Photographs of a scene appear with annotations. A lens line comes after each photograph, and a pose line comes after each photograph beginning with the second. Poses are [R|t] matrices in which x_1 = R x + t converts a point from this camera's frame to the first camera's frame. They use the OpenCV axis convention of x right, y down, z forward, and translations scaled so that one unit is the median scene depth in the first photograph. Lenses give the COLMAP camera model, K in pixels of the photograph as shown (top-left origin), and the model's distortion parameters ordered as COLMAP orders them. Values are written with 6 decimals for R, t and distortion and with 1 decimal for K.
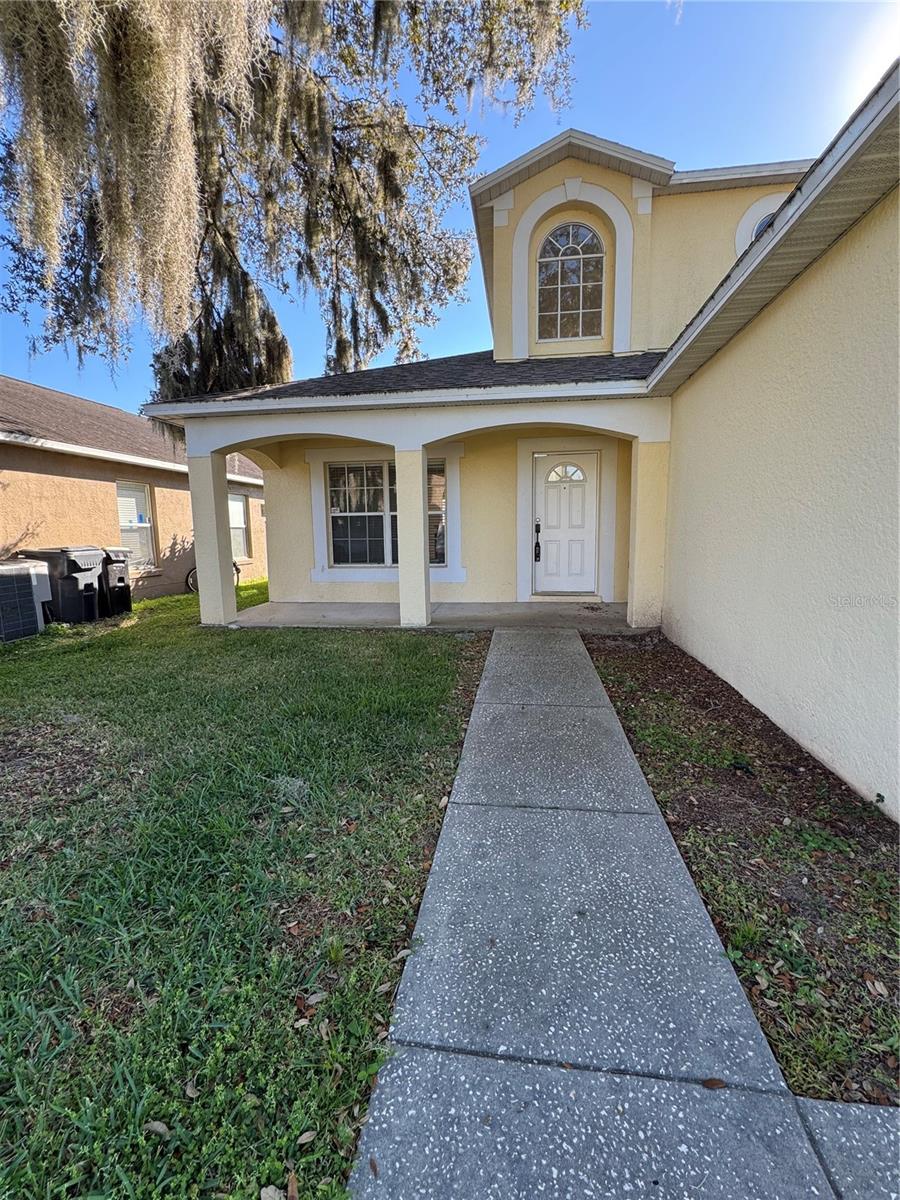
lens RADIAL K [[527.4, 0, 452.3], [0, 527.4, 601.0], [0, 0, 1]] dist [-0.000937, -0.000772]
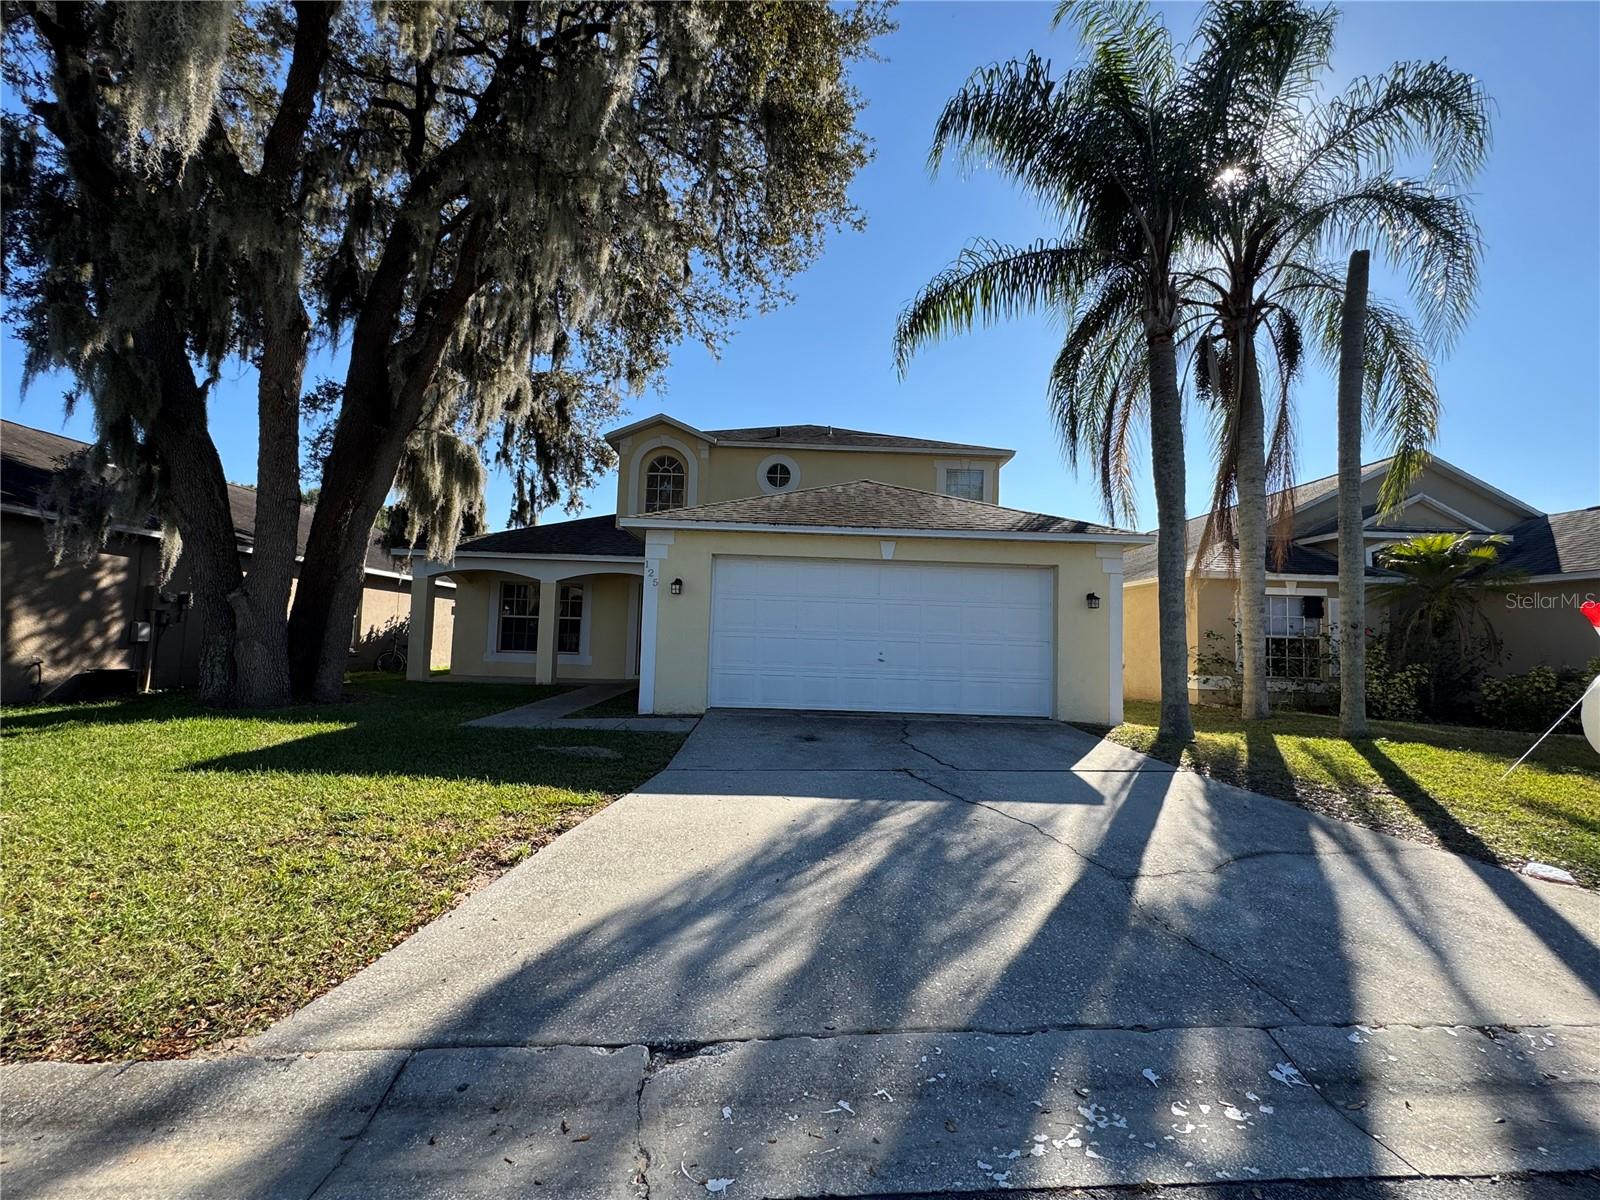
lens RADIAL K [[703.1, 0, 800.3], [0, 703.1, 595.6], [0, 0, 1]] dist [-0.000937, -0.000772]
pose [[0.987321, 0.053192, 0.149561, 0.295652], [-0.022612, 0.979705, -0.199166, 0.152370], [-0.157119, 0.193259, 0.968486, -1.044823]]
